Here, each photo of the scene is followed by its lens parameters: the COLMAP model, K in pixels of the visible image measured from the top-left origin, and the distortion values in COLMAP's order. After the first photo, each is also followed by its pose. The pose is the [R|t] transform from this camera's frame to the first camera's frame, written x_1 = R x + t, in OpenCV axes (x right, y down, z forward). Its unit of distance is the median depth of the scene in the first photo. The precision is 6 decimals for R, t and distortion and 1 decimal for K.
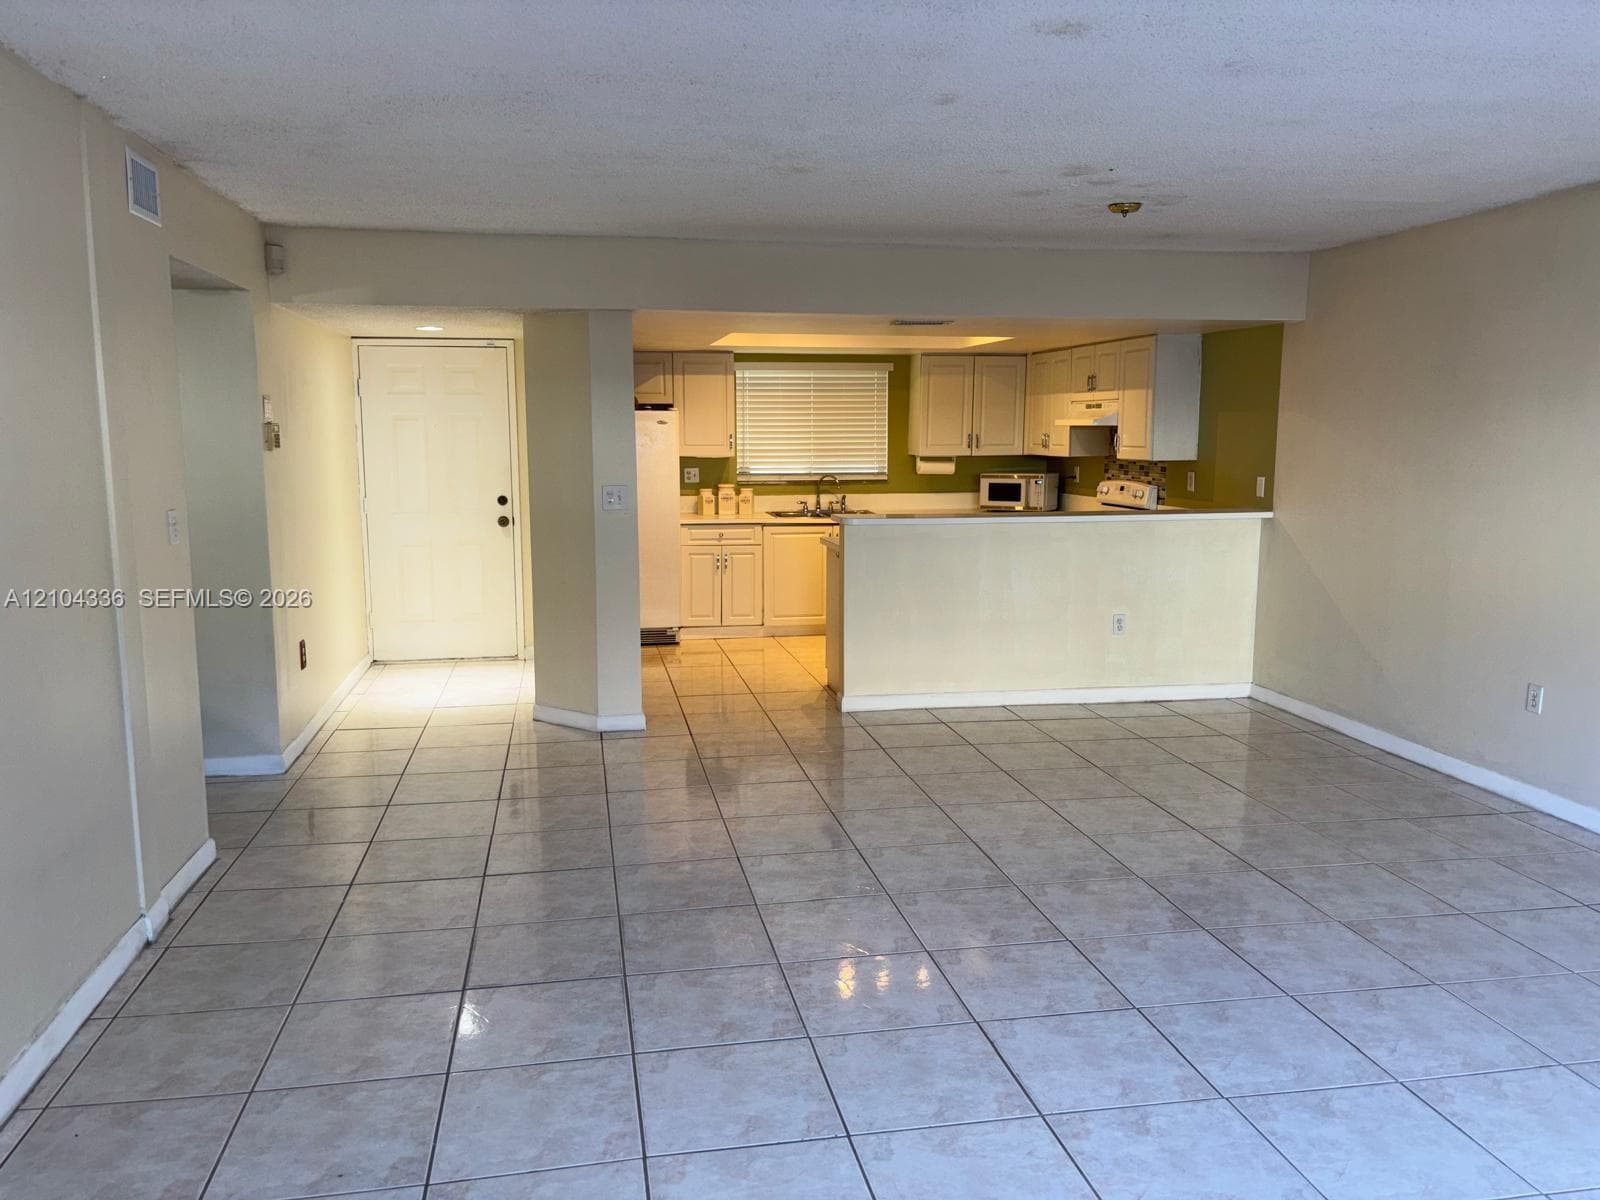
lens RADIAL K [[1210.4, 0, 801.5], [0, 1210.4, 619.2], [0, 0, 1]] dist [0.021111, -0.008898]
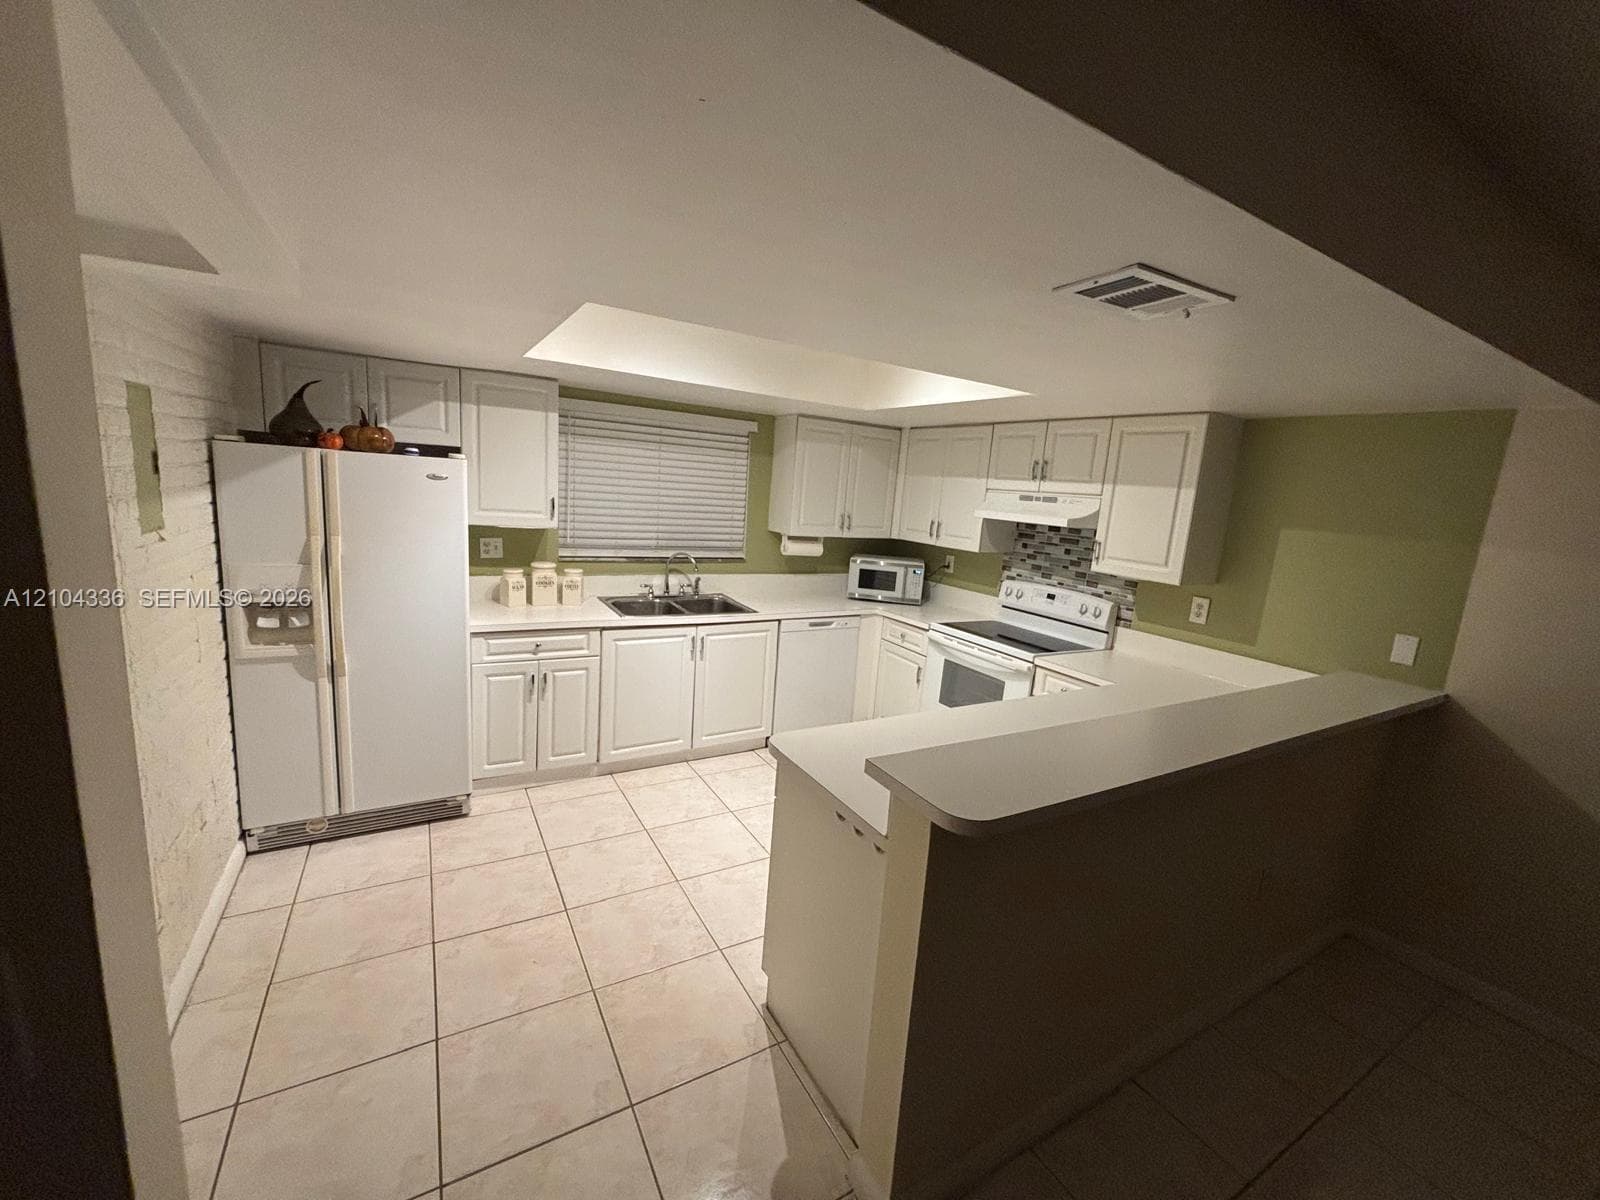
lens RADIAL K [[644.4, 0, 800.0], [0, 644.4, 600.0], [0, 0, 1]] dist [-0.000576, -0.000379]
pose [[0.937683, 0.010208, 0.347342, -0.054283], [-0.022520, 0.999252, 0.031428, -0.110354], [-0.346762, -0.037291, 0.937212, 0.608467]]
